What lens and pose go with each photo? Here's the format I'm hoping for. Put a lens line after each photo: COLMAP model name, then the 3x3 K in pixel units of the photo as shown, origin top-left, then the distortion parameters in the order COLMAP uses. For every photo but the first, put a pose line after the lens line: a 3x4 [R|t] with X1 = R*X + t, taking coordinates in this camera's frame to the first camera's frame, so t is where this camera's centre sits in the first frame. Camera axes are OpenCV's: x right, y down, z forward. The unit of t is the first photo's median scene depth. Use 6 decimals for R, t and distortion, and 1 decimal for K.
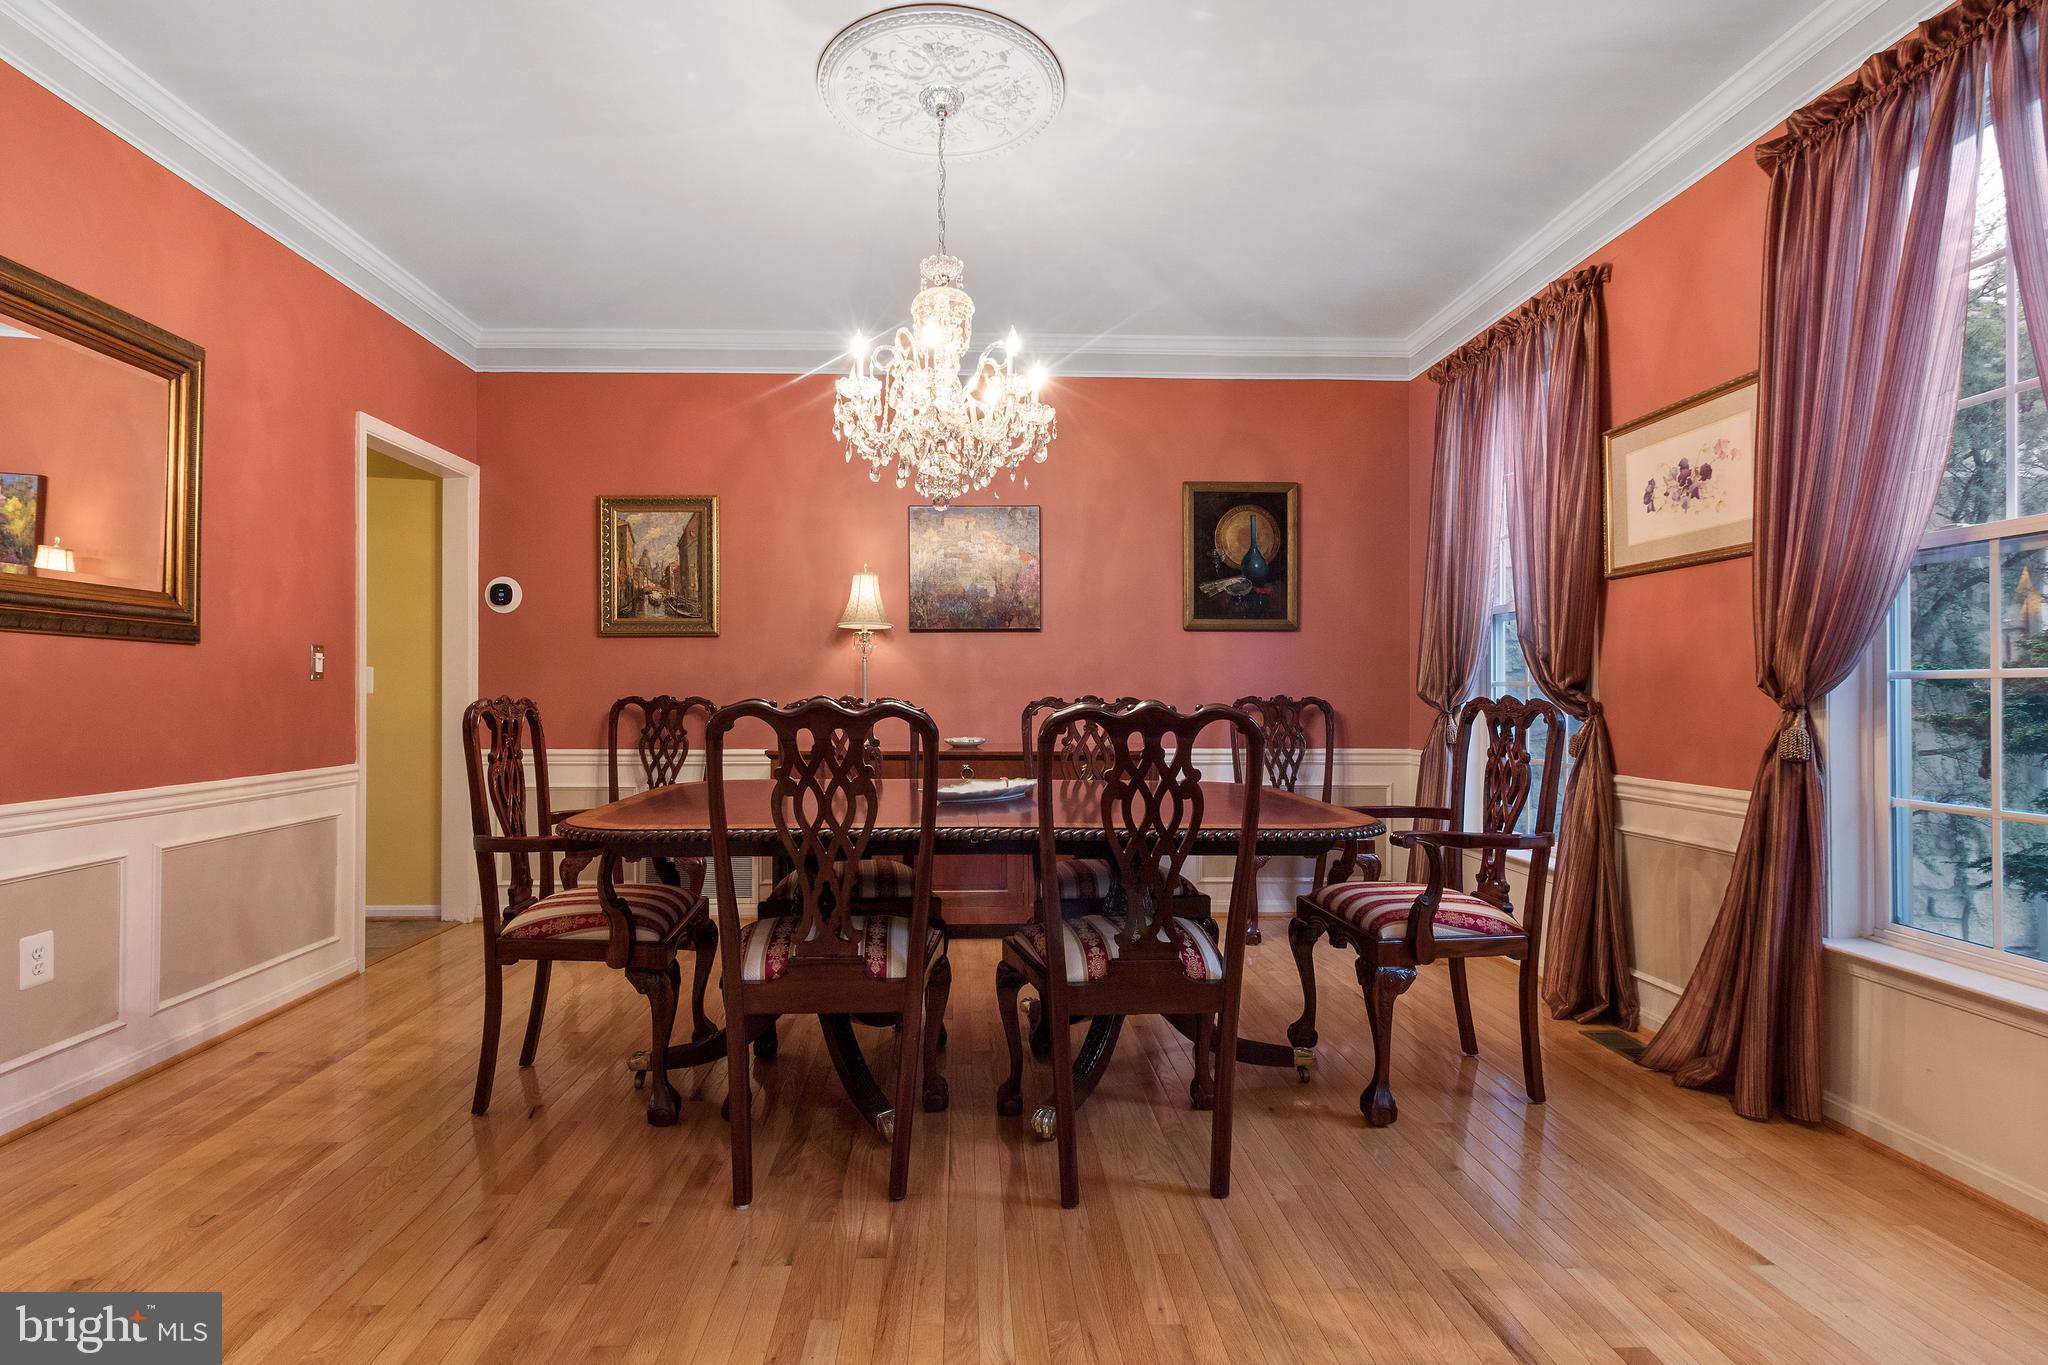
lens RADIAL K [[995.7, 0, 1024.0], [0, 995.7, 682.5], [0, 0, 1]] dist [0.001840, 0.000145]
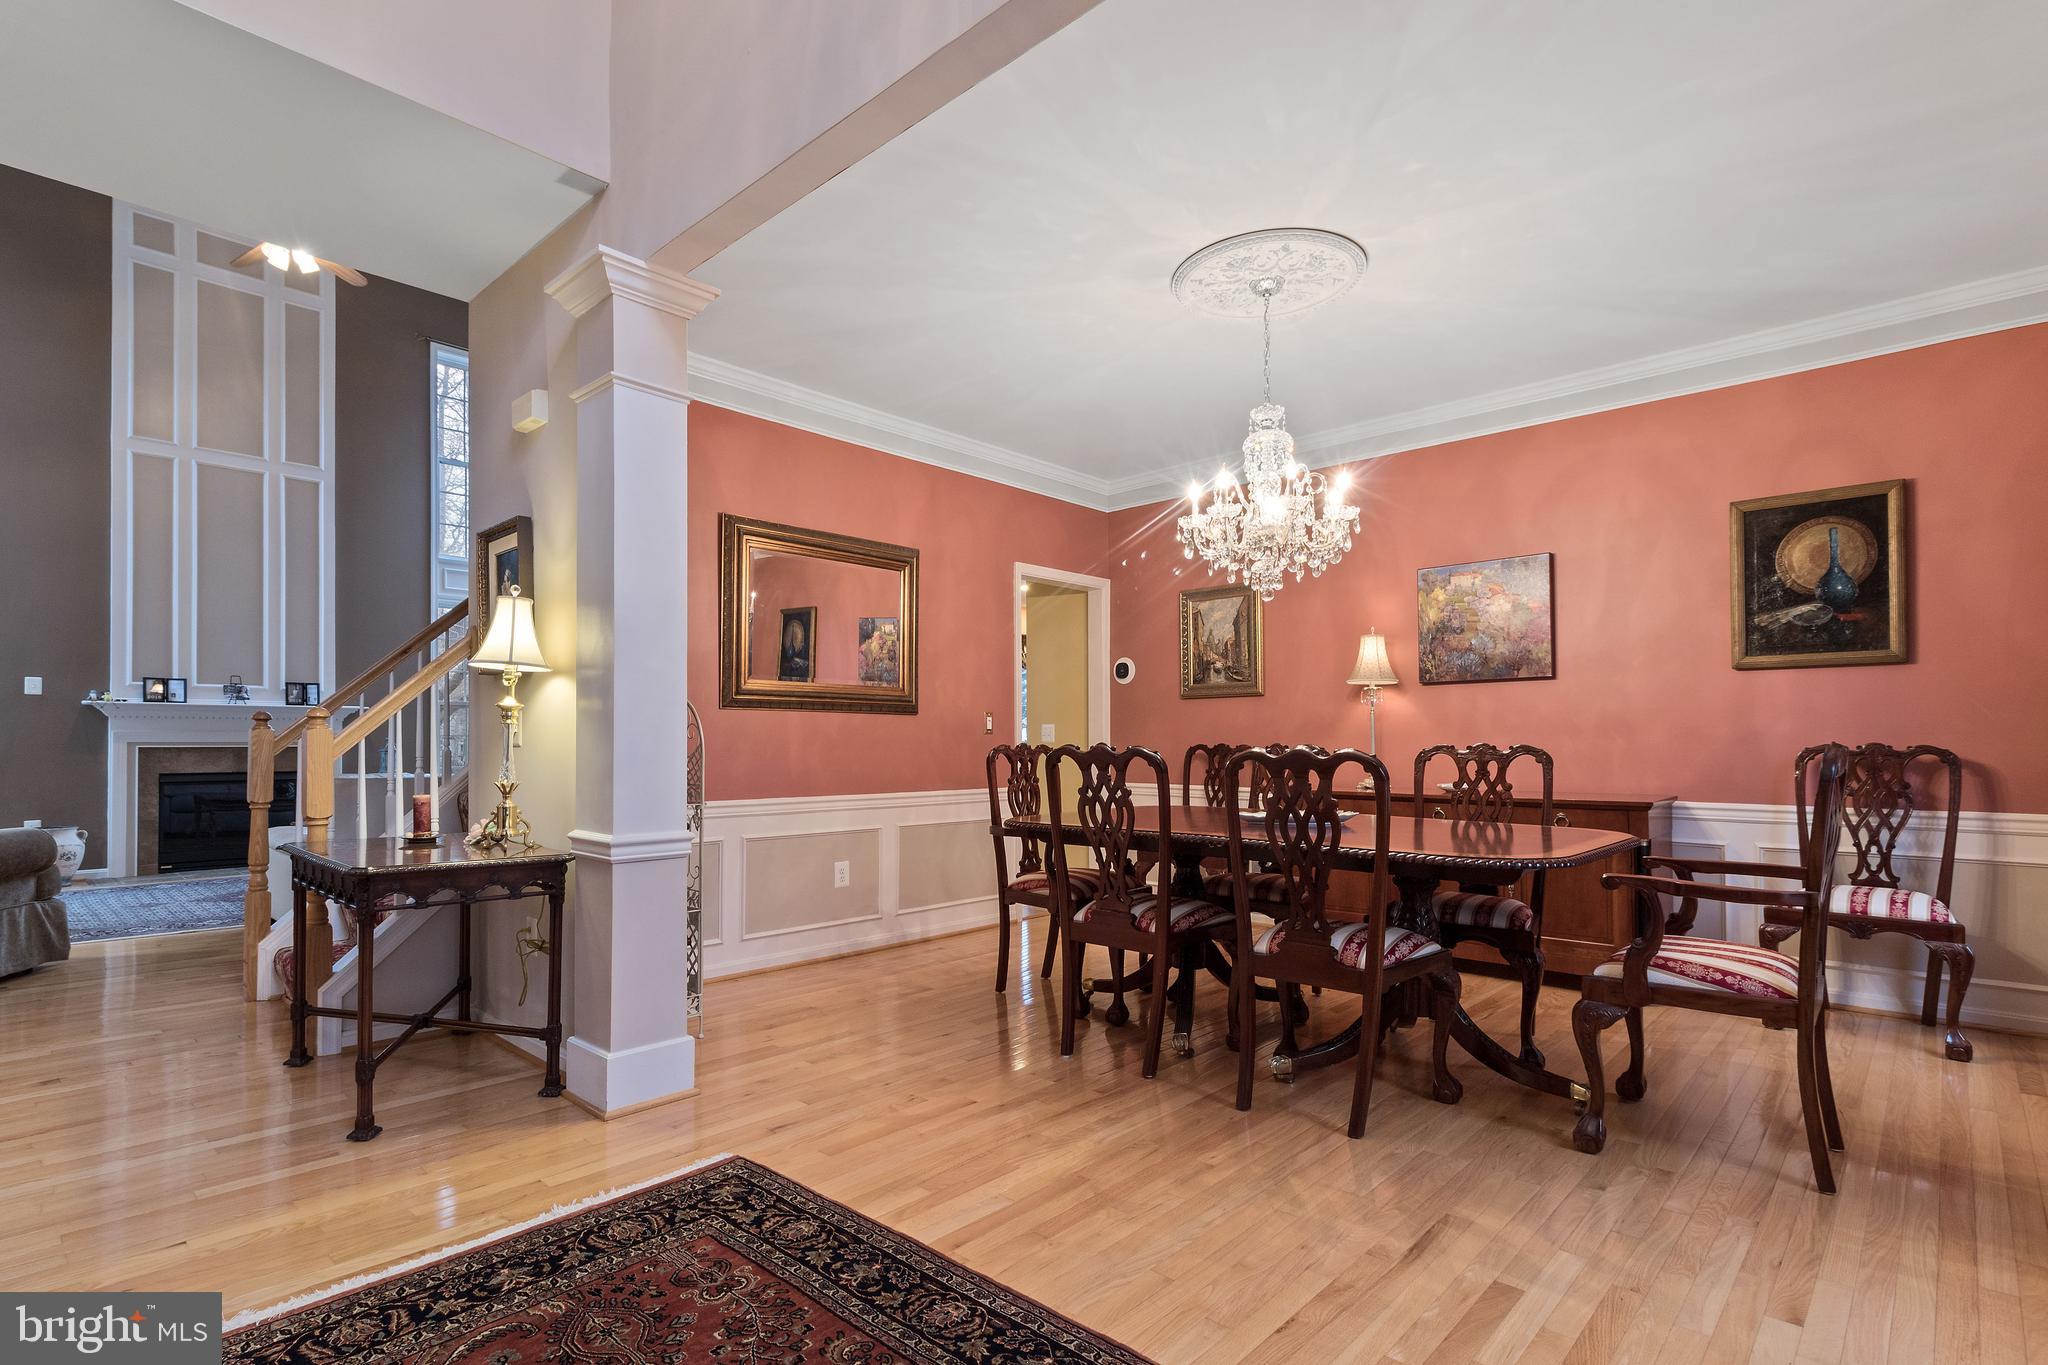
lens RADIAL K [[968.2, 0, 970.2], [0, 968.2, 722.0], [0, 0, 1]] dist [0.001314, 0.000211]
pose [[0.692183, -0.016177, -0.721541, 0.315566], [0.008748, 0.999863, -0.014025, -0.000035], [0.721669, 0.003396, 0.692230, -0.087194]]
